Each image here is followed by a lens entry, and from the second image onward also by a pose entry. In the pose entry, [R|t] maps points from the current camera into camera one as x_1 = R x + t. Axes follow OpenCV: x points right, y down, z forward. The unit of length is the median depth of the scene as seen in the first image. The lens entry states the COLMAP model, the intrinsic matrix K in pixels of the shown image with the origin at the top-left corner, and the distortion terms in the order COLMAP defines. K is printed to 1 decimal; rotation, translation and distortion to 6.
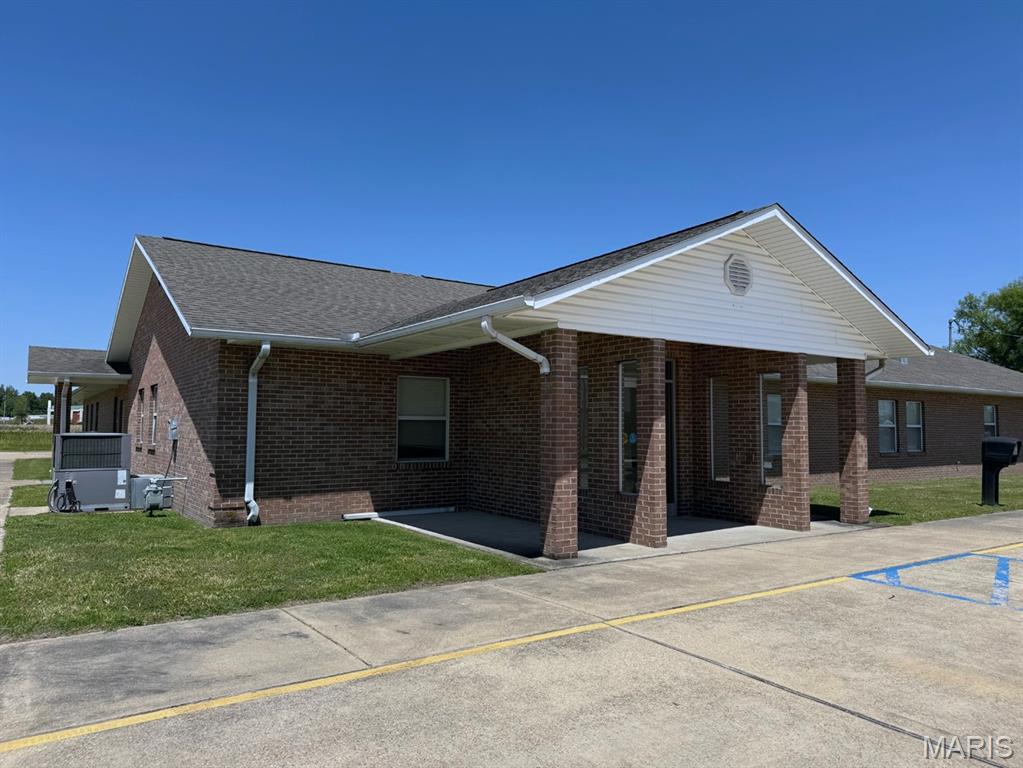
lens RADIAL K [[727.3, 0, 516.6], [0, 727.3, 377.9], [0, 0, 1]] dist [0.040866, -0.056828]
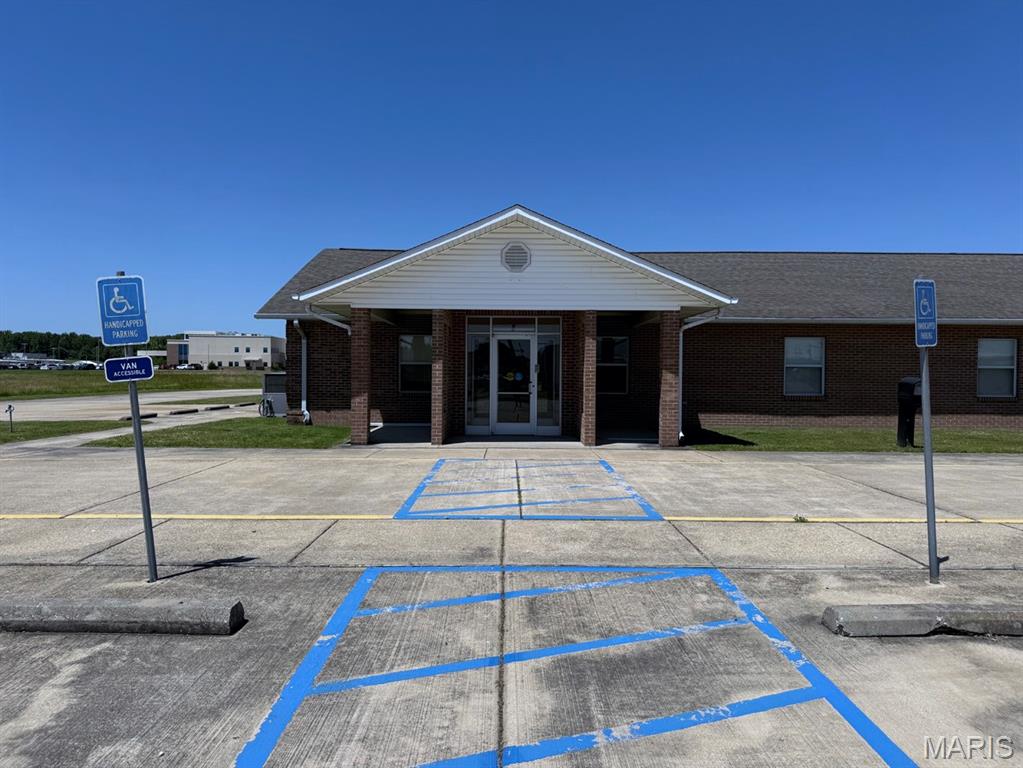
lens RADIAL K [[727.3, 0, 514.9], [0, 727.3, 385.0], [0, 0, 1]] dist [0.040866, -0.056828]
pose [[0.828165, 0.008519, -0.560420, 1.020480], [0.036854, 0.996893, 0.069616, 0.004189], [0.559272, -0.078308, 0.825277, -0.147652]]
